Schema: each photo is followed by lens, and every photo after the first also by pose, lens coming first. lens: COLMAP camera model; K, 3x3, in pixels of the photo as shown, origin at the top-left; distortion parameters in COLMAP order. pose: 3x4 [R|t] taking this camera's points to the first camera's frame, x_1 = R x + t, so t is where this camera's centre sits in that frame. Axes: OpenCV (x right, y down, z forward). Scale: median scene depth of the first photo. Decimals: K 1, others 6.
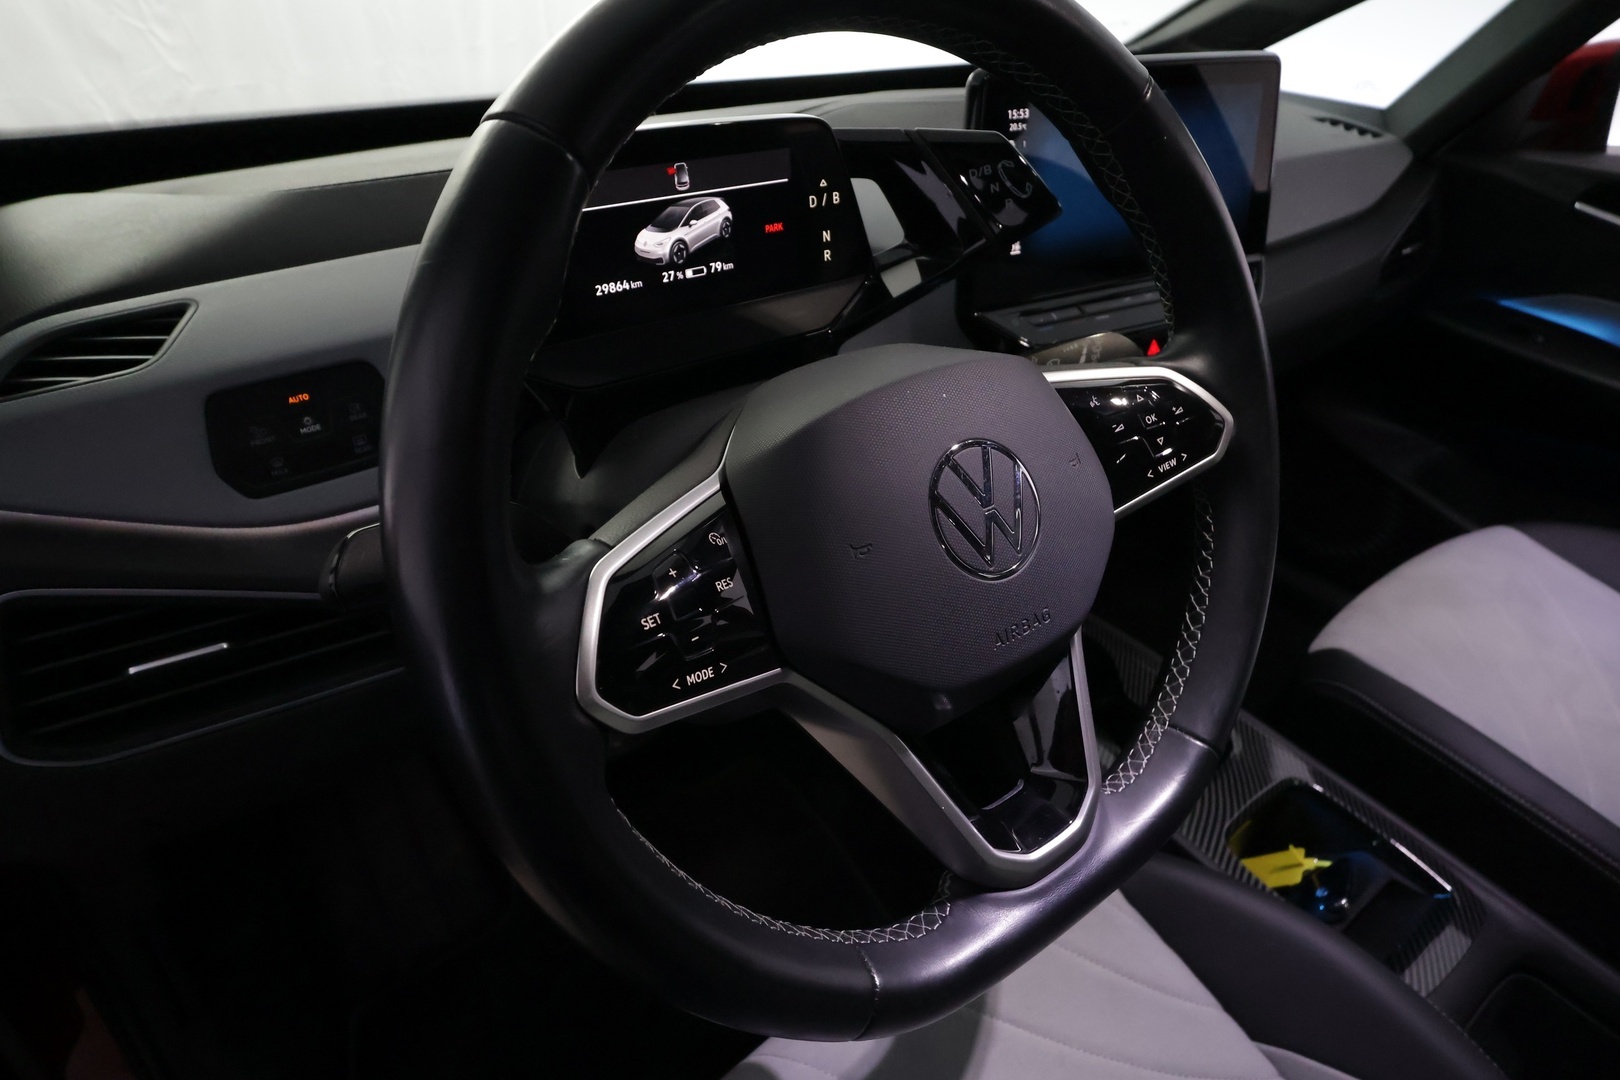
lens RADIAL K [[850.2, 0, 834.1], [0, 850.2, 541.9], [0, 0, 1]] dist [-0.002088, -0.000719]
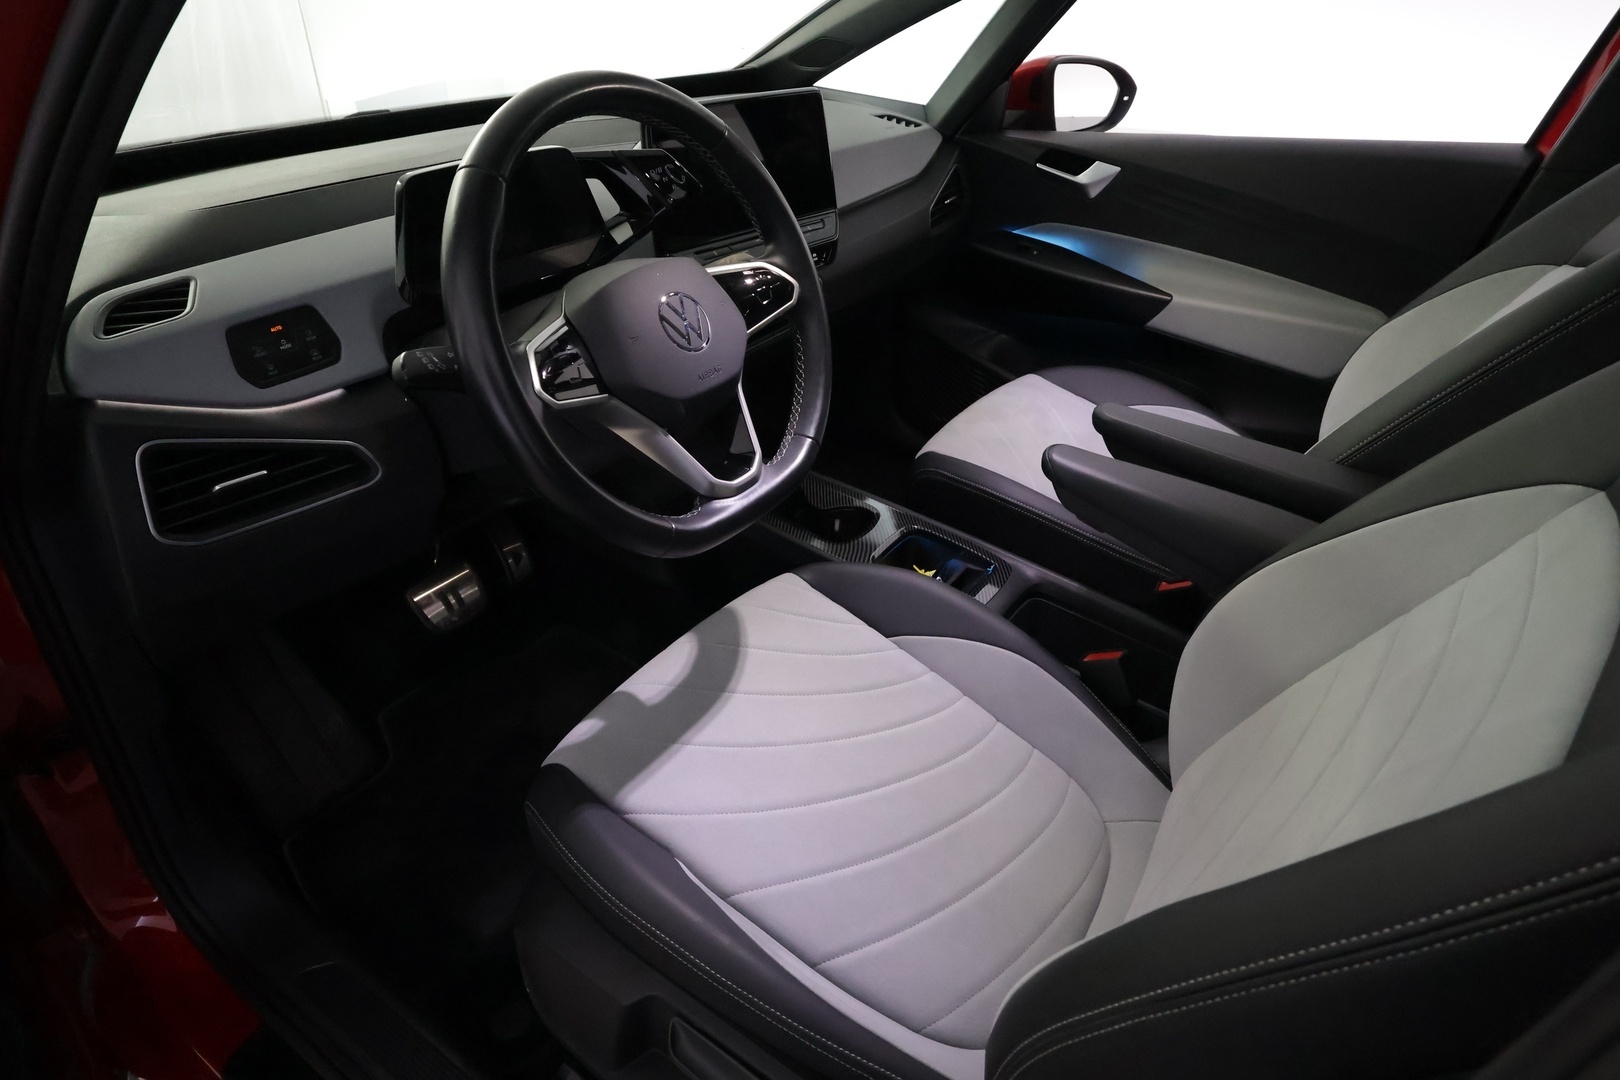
lens RADIAL K [[950.3, 0, 814.1], [0, 950.3, 562.9], [0, 0, 1]] dist [0.000596, 0.000288]
pose [[0.950622, -0.166986, 0.261599, -0.185445], [0.168366, 0.985573, 0.017297, 0.429843], [-0.260714, 0.027602, 0.965022, -1.068521]]
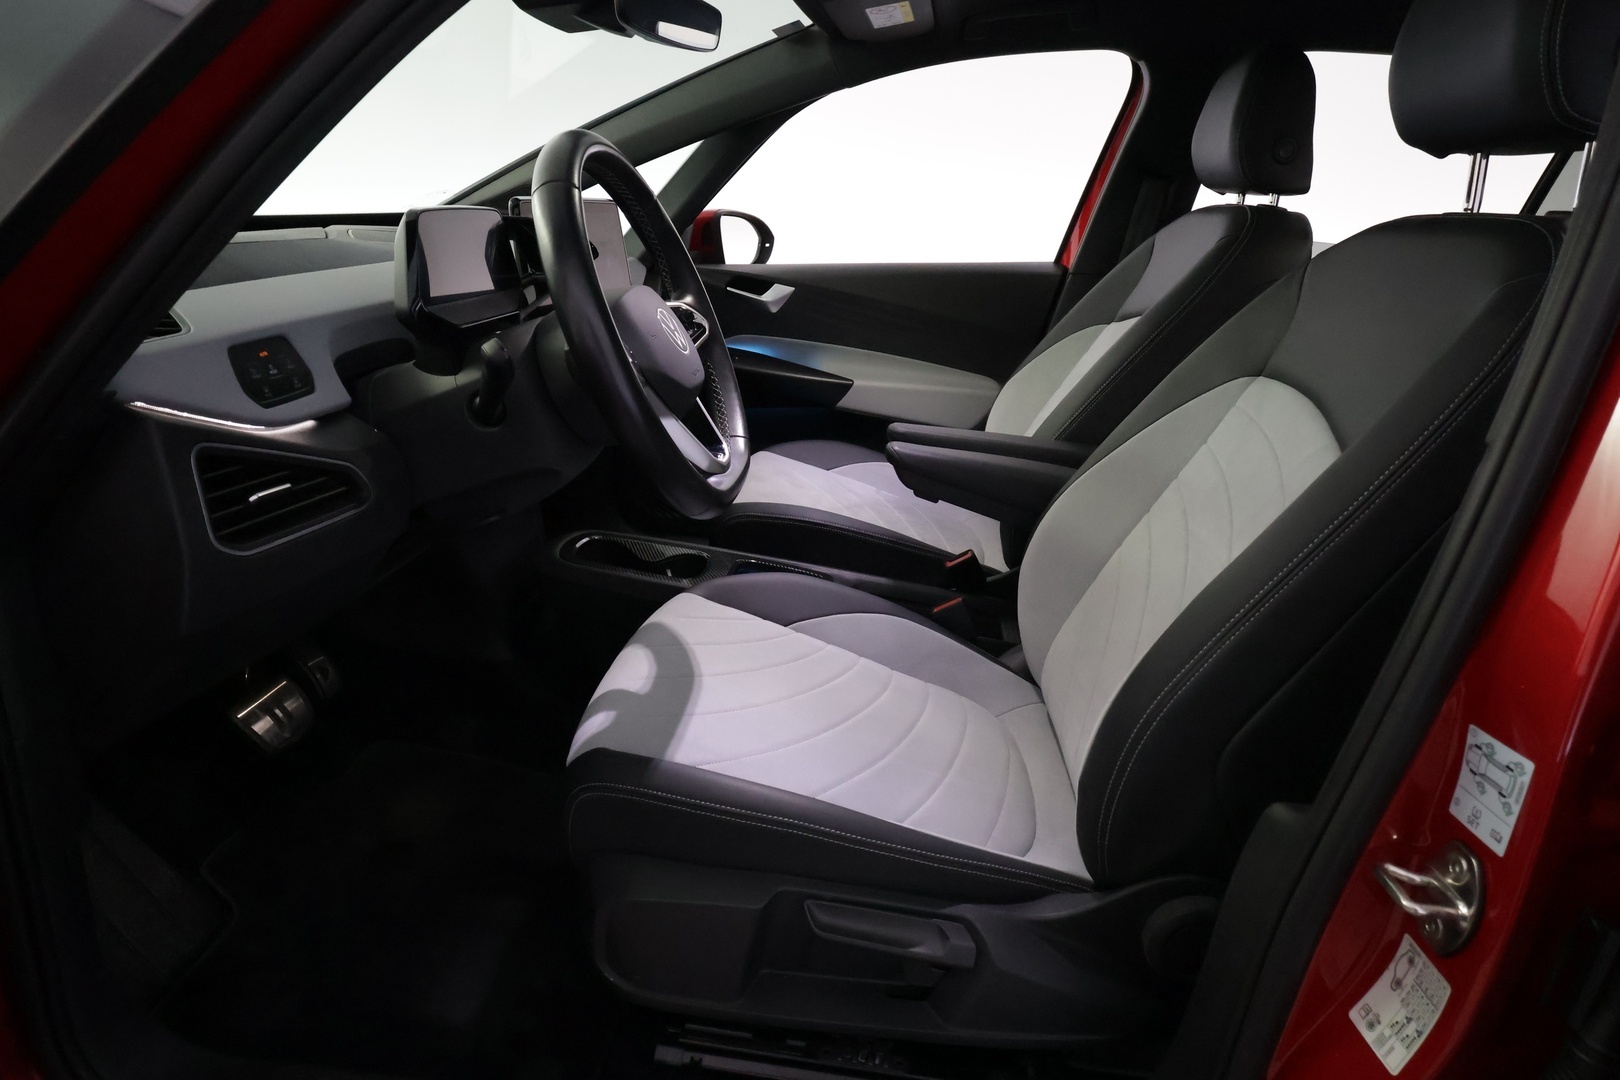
lens RADIAL K [[1009.2, 0, 810.0], [0, 1009.2, 540.0], [0, 0, 1]] dist [0.067741, 0.000348]
pose [[0.663995, -0.199585, 0.720608, -1.431150], [0.366523, 0.926875, -0.081013, 0.717791], [-0.651745, 0.317911, 0.688594, -0.965102]]
